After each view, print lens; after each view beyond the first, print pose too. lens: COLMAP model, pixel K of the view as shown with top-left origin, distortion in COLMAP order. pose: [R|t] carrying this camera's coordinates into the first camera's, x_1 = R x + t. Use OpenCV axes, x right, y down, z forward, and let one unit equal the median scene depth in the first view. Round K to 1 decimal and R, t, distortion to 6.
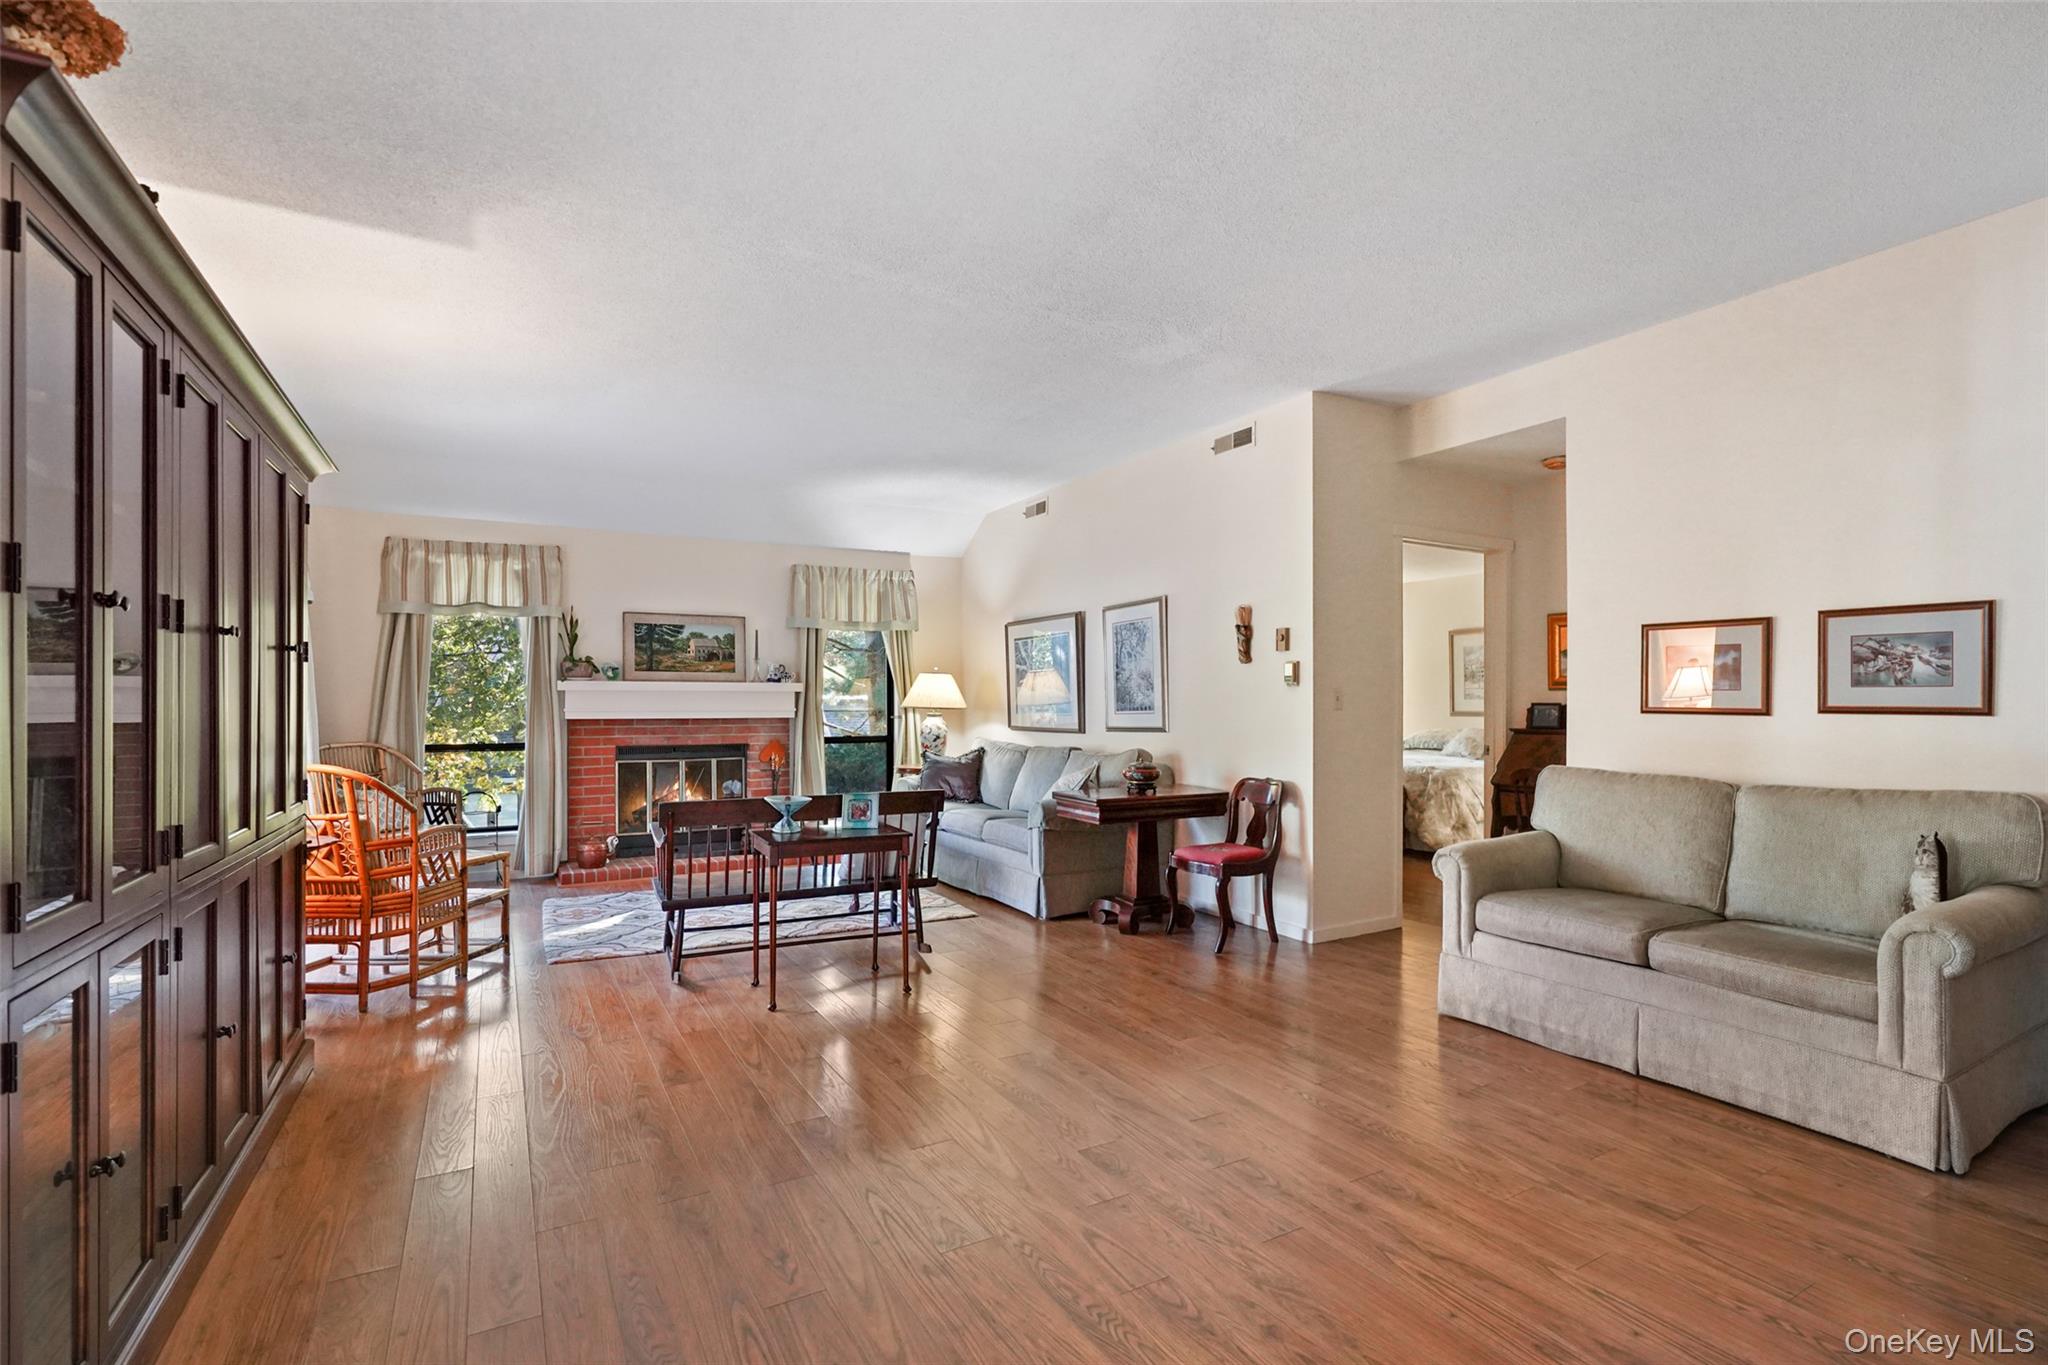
lens RADIAL K [[942.0, 0, 1031.5], [0, 942.0, 698.9], [0, 0, 1]] dist [-0.014173, 0.004589]
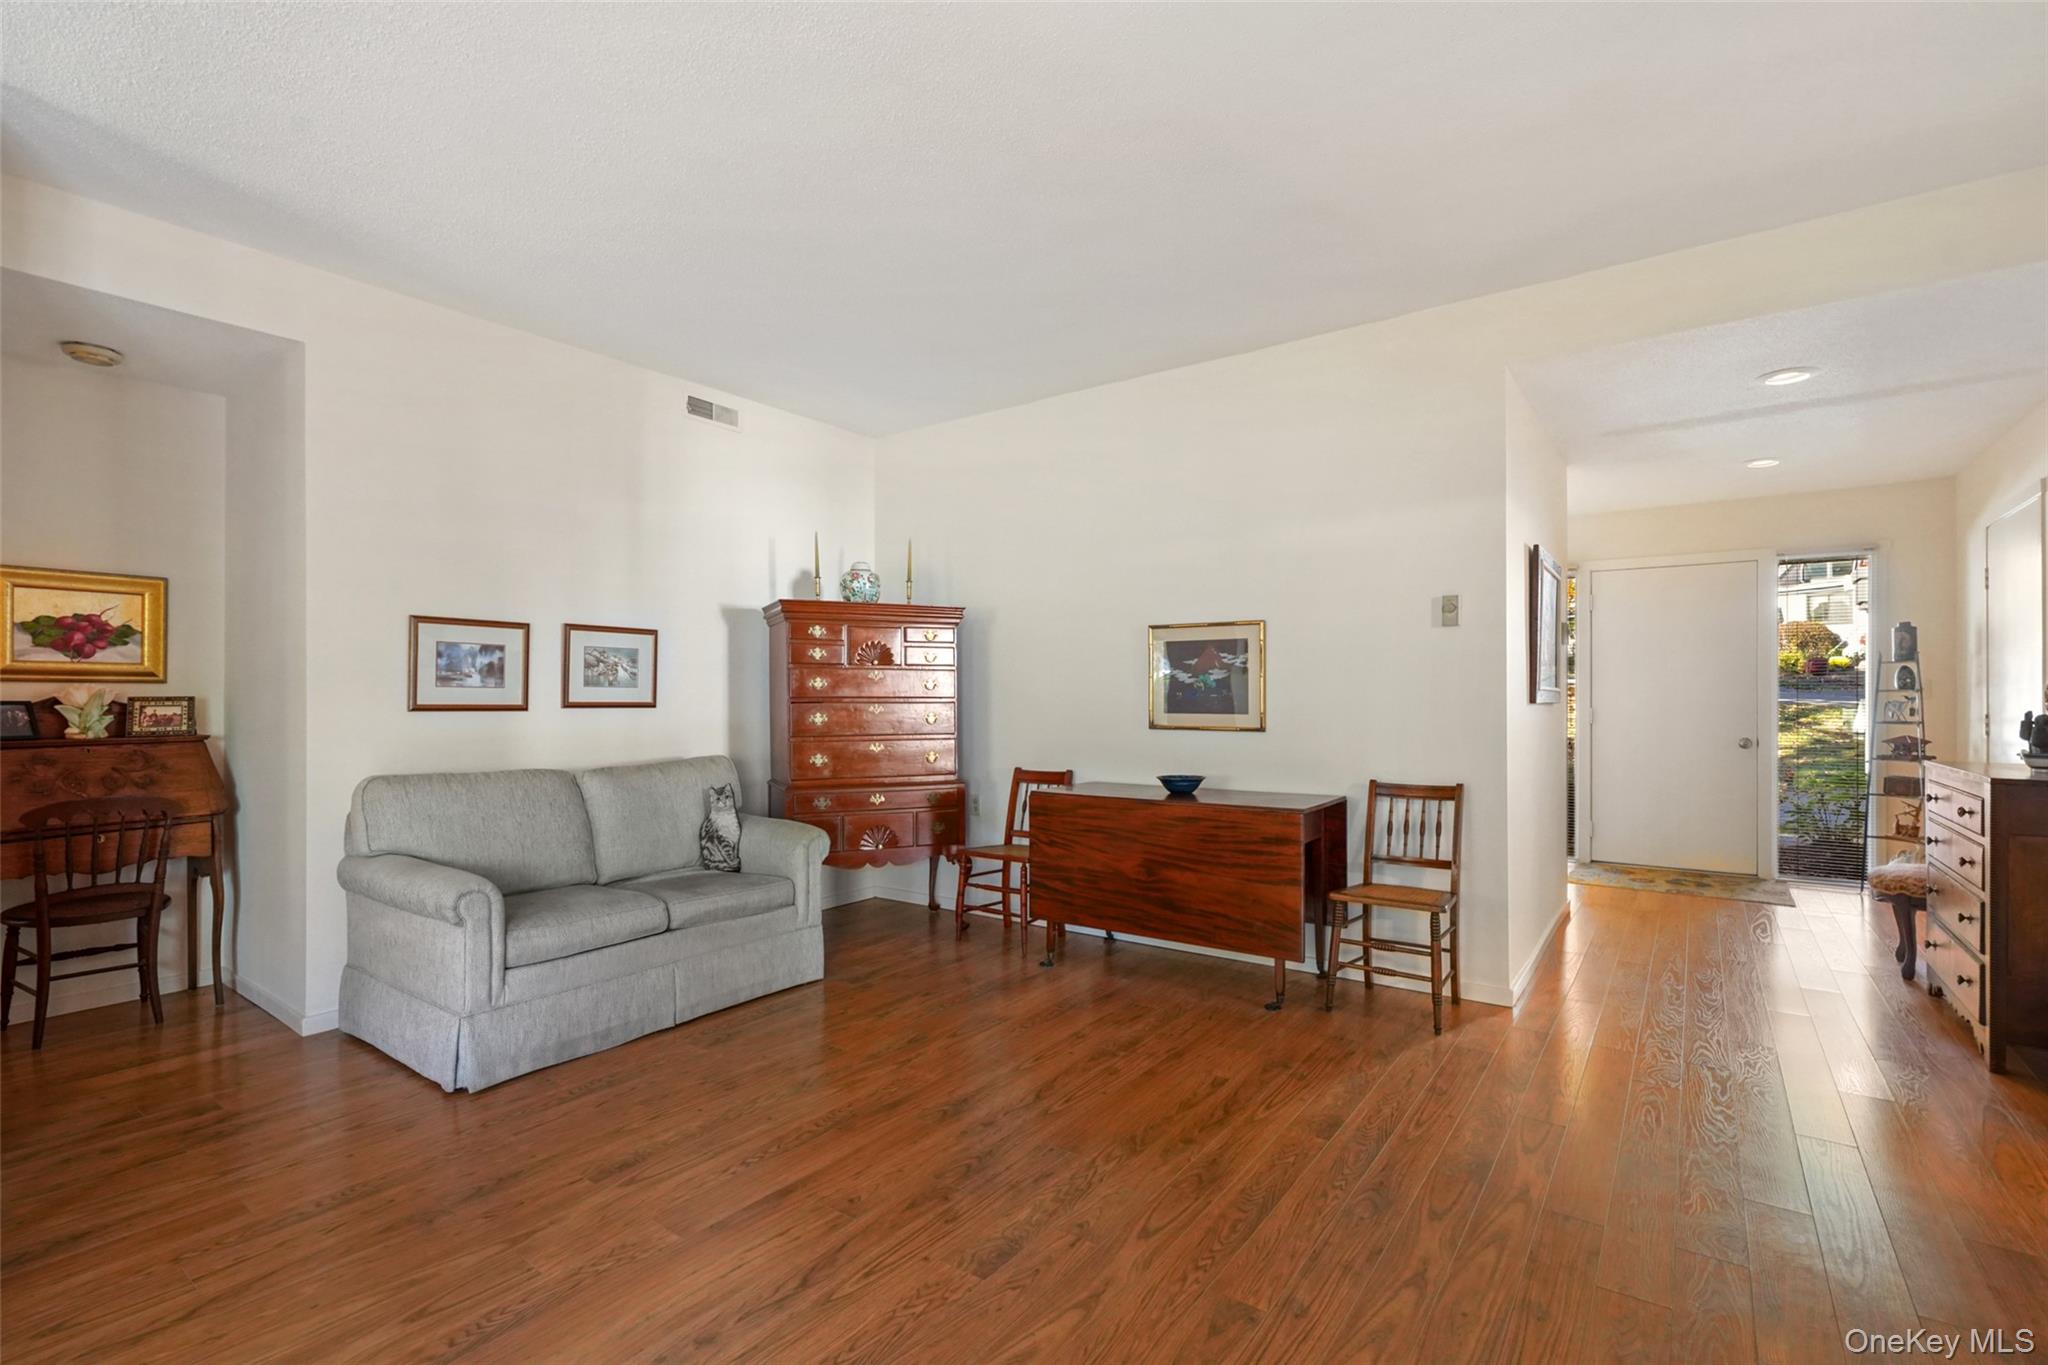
lens RADIAL K [[942.0, 0, 1002.5], [0, 942.0, 691.7], [0, 0, 1]] dist [-0.014173, 0.004589]
pose [[-0.401237, 0.007779, 0.915941, -0.255953], [-0.001024, 0.999960, -0.008941, 0.002390], [-0.915974, -0.004525, -0.401213, 0.499476]]
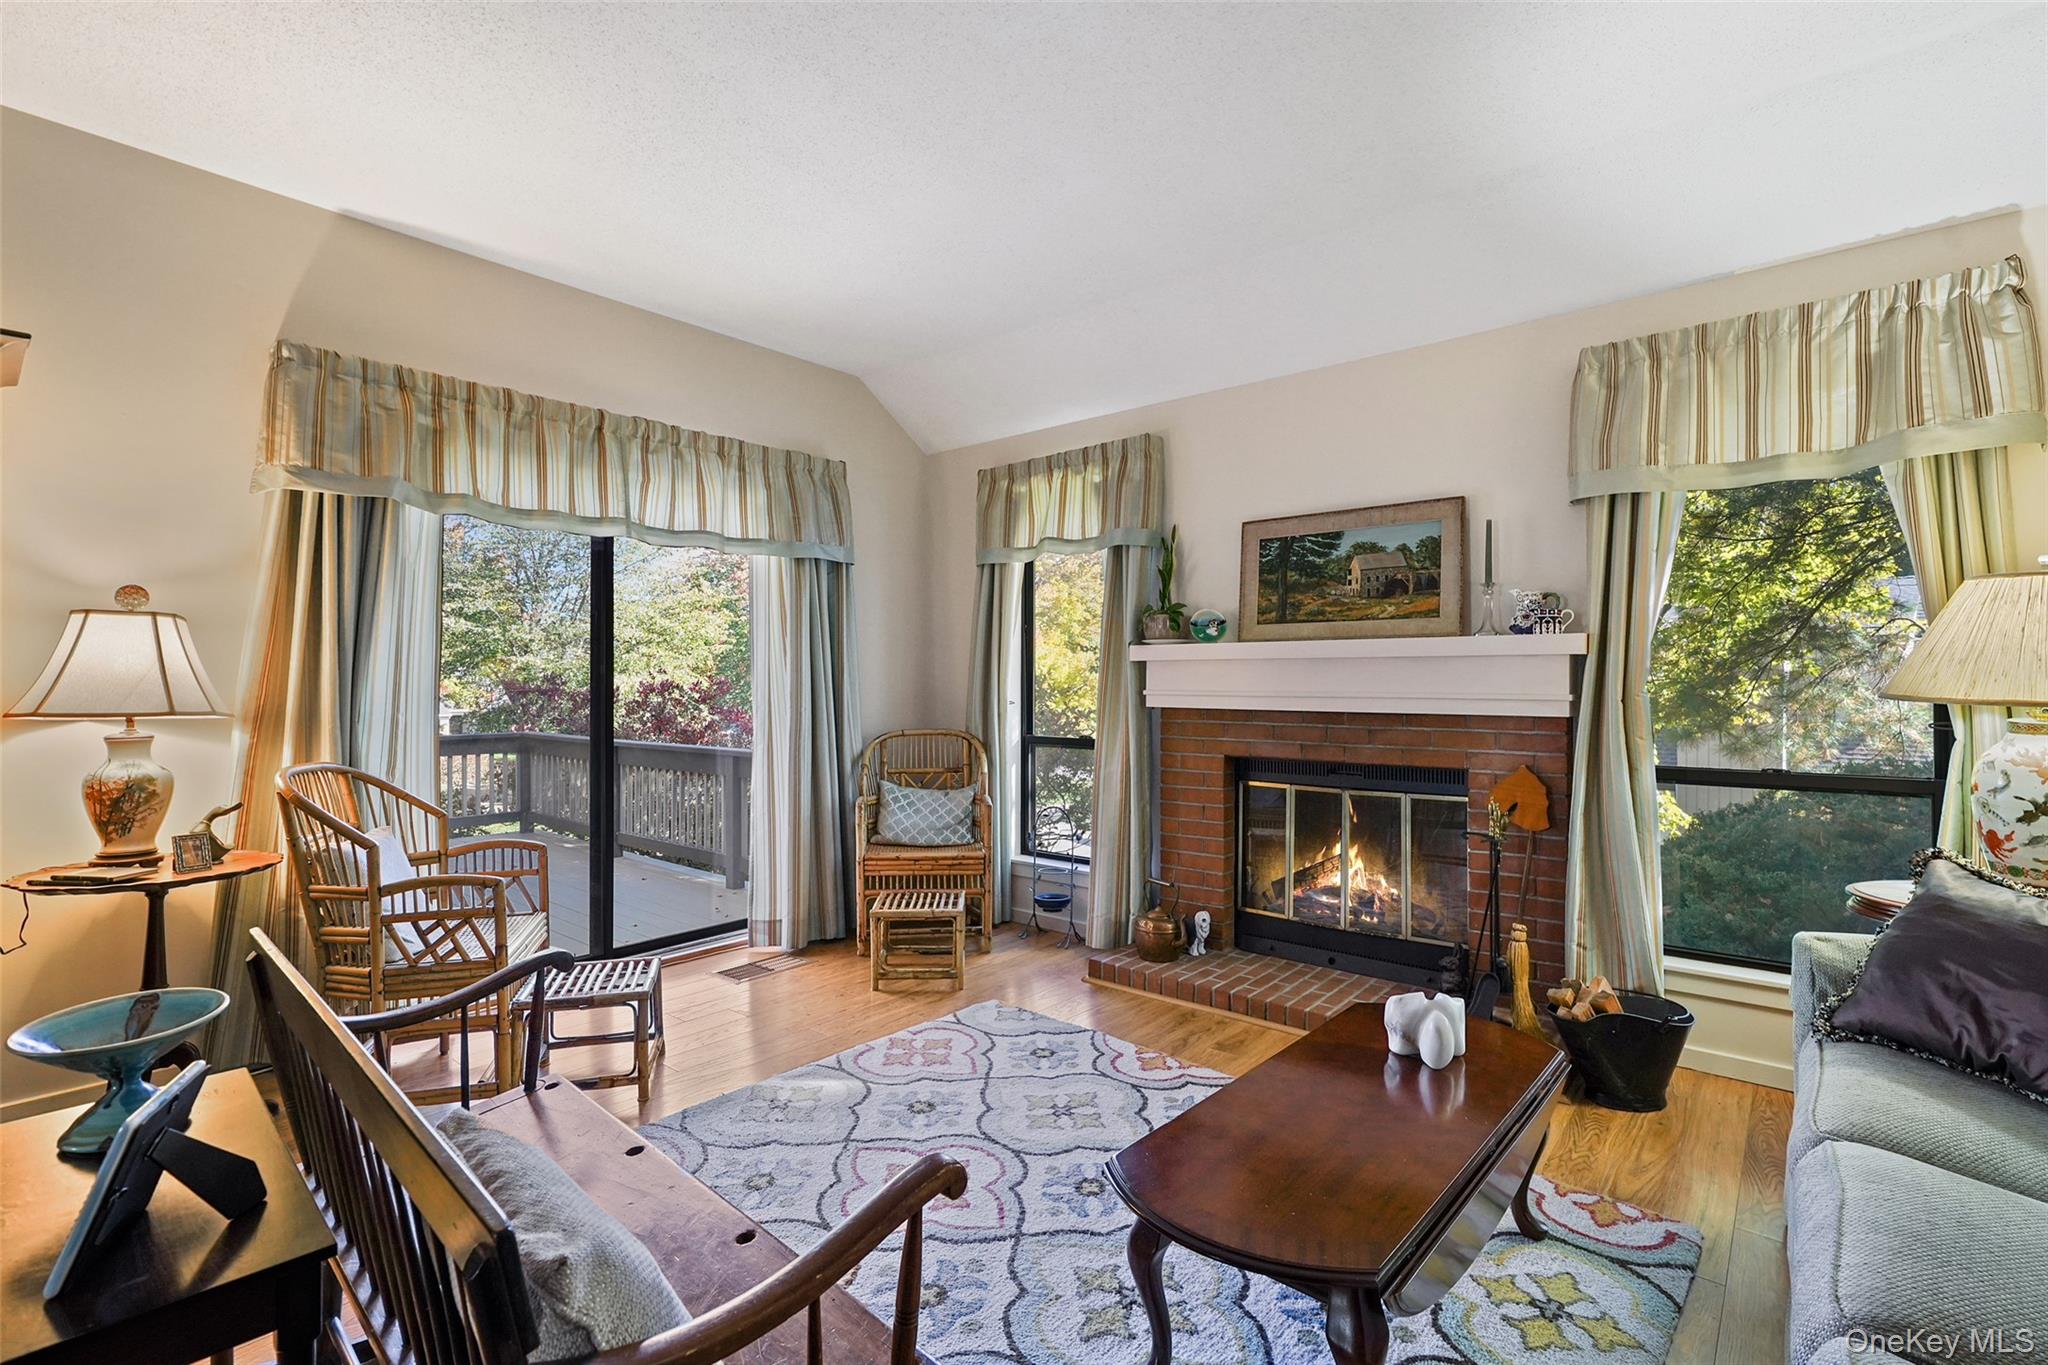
lens RADIAL K [[942.0, 0, 1001.8], [0, 942.0, 674.5], [0, 0, 1]] dist [-0.014173, 0.004589]
pose [[0.326448, -0.002811, -0.945211, 0.064730], [0.003860, 0.999991, -0.001641, 0.000987], [0.945207, -0.003113, 0.326456, 0.700102]]
